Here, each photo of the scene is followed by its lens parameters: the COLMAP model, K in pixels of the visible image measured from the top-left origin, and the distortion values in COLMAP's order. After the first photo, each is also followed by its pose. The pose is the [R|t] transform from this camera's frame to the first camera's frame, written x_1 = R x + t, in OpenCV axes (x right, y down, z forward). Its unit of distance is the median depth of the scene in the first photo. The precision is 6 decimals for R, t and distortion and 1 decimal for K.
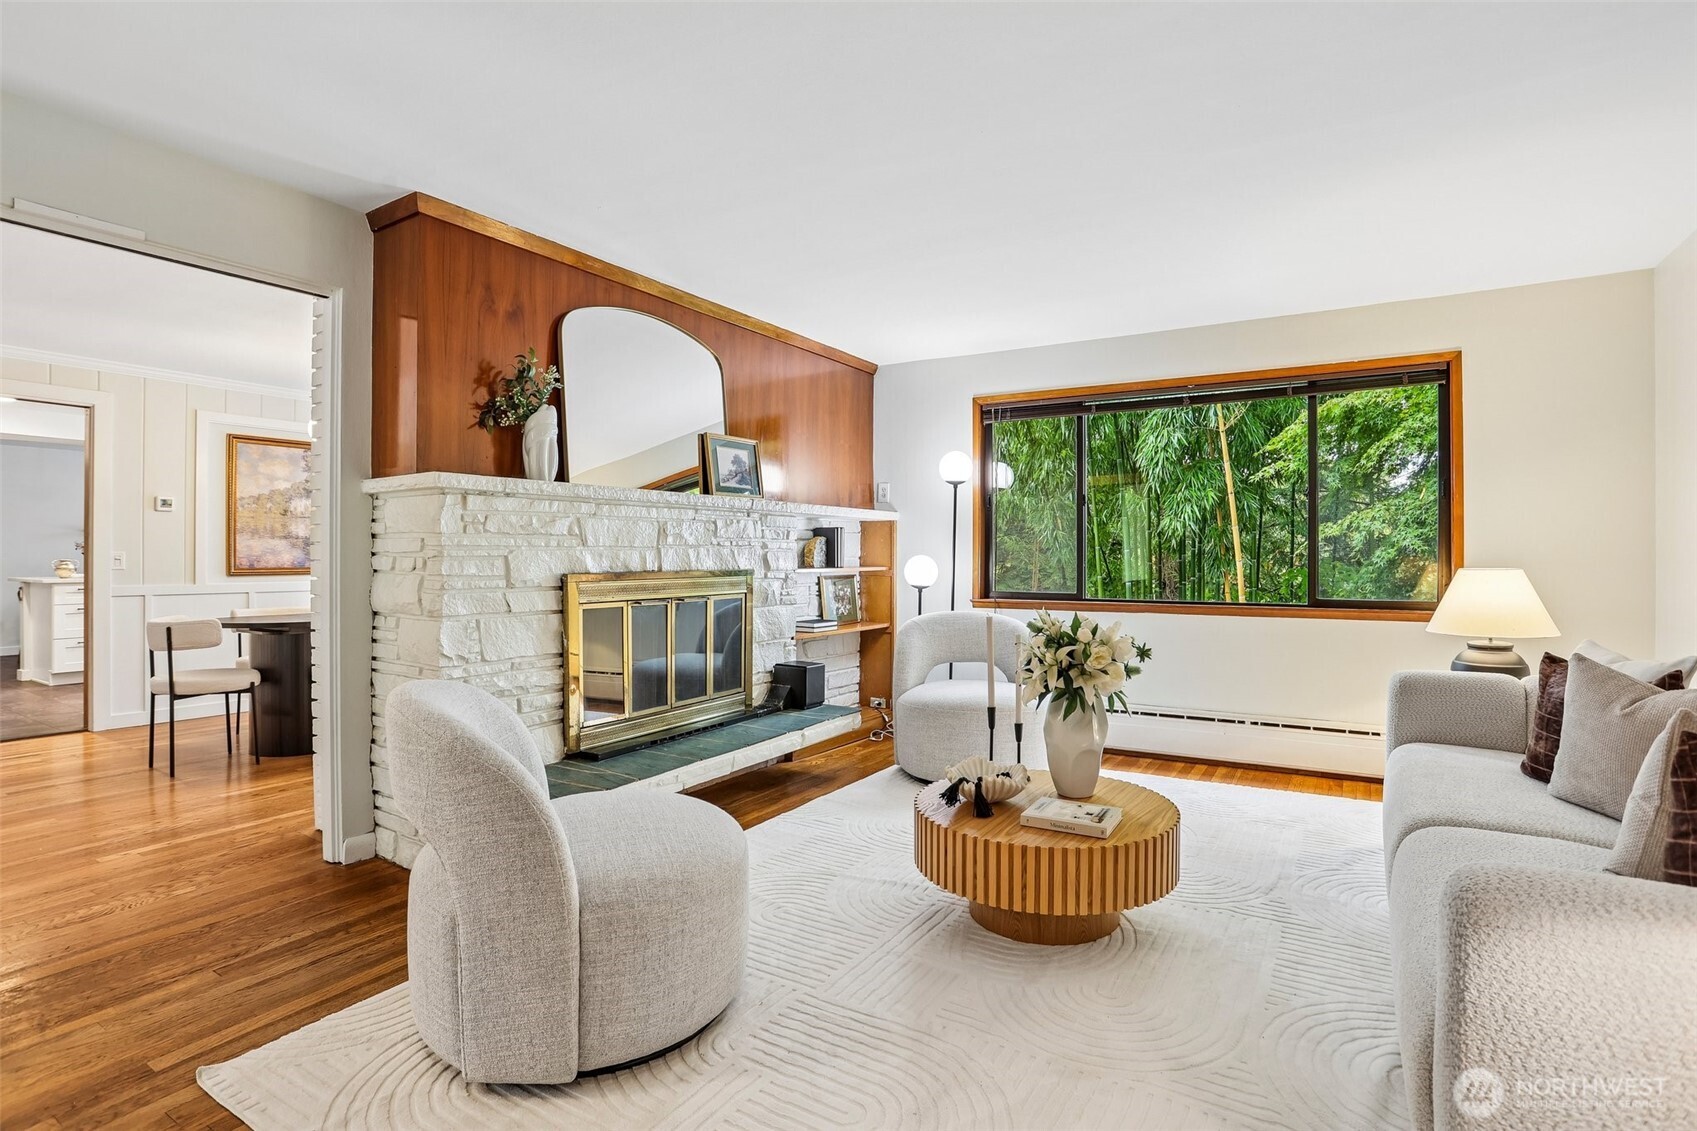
lens RADIAL K [[833.9, 0, 843.5], [0, 833.9, 561.0], [0, 0, 1]] dist [-0.035408, 0.001379]
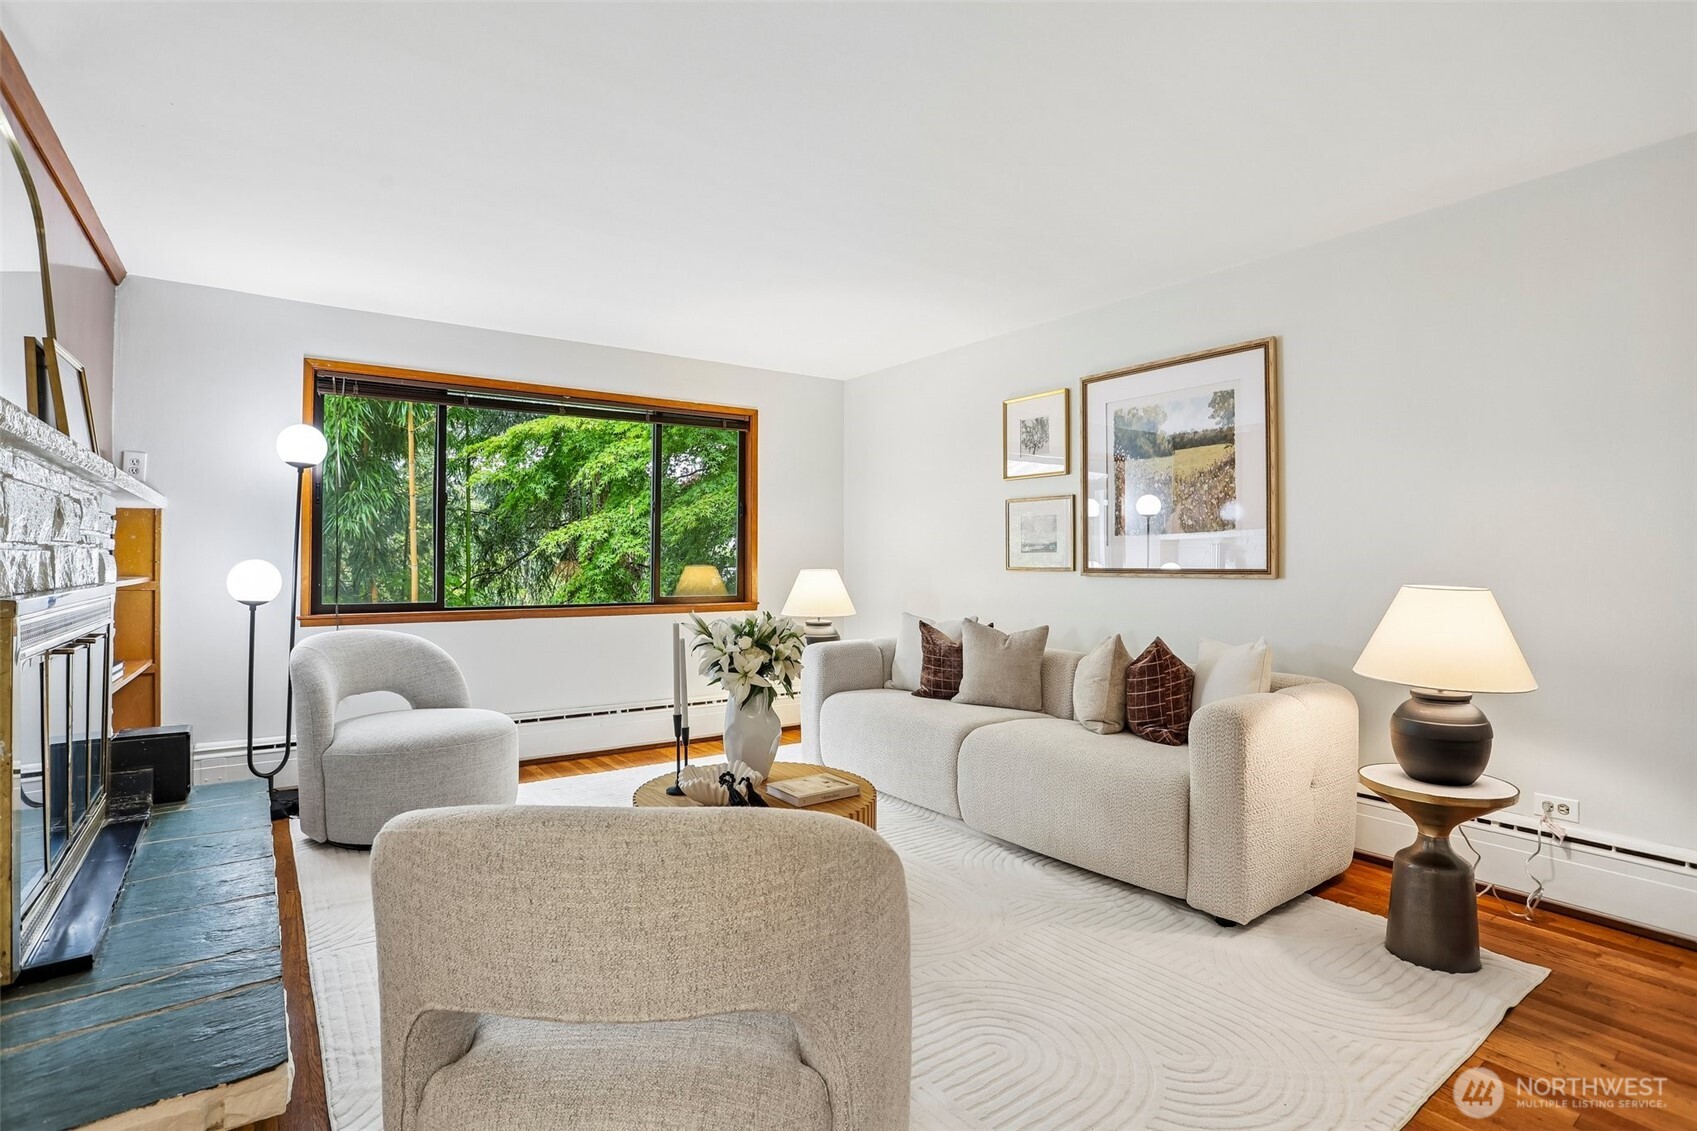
lens RADIAL K [[831.2, 0, 859.4], [0, 831.2, 557.8], [0, 0, 1]] dist [-0.055076, 0.018949]
pose [[0.389205, 0.003246, 0.921146, -0.355875], [0.003965, 0.999979, -0.005199, -0.002485], [-0.921143, 0.005676, 0.389183, 0.233100]]
